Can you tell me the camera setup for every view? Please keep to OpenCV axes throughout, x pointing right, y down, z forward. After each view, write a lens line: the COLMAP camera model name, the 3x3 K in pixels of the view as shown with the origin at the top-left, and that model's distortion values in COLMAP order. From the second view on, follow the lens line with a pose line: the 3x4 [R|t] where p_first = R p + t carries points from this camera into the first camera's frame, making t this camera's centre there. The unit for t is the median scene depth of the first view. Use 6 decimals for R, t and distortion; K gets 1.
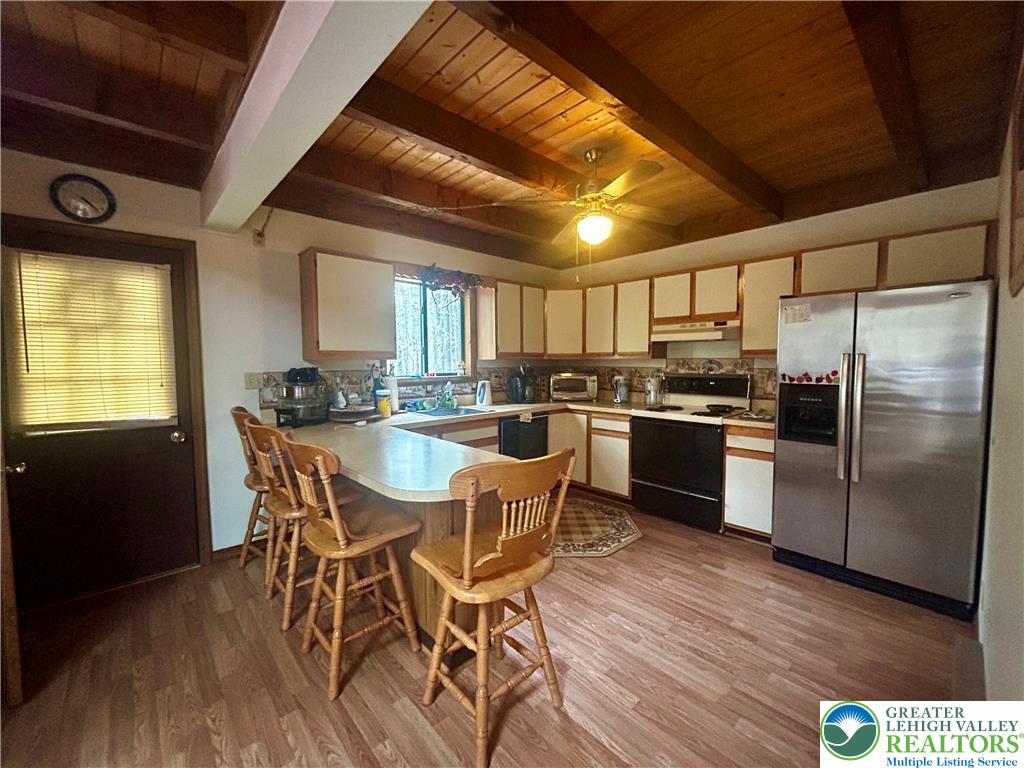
lens RADIAL K [[417.3, 0, 514.5], [0, 417.3, 385.7], [0, 0, 1]] dist [-0.006370, 0.000256]
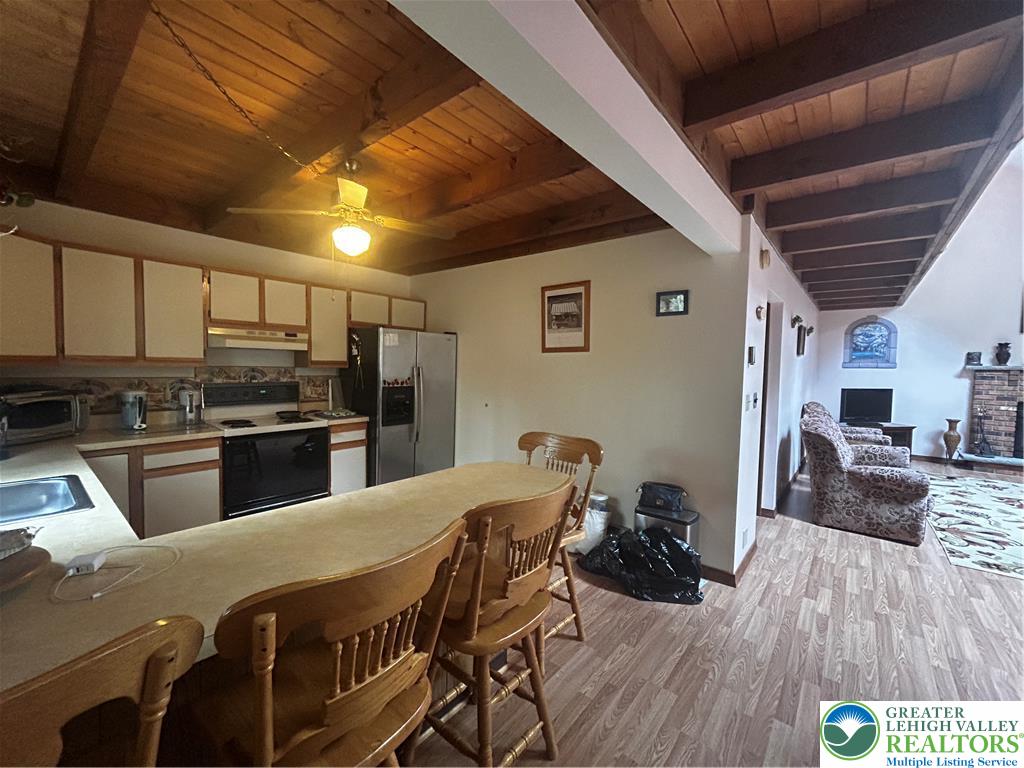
lens RADIAL K [[417.3, 0, 514.5], [0, 417.3, 385.7], [0, 0, 1]] dist [-0.006370, 0.000256]
pose [[-0.139089, -0.048420, 0.989095, -0.620047], [0.041204, 0.997656, 0.054633, -0.051993], [-0.989422, 0.048353, -0.136768, 0.562183]]
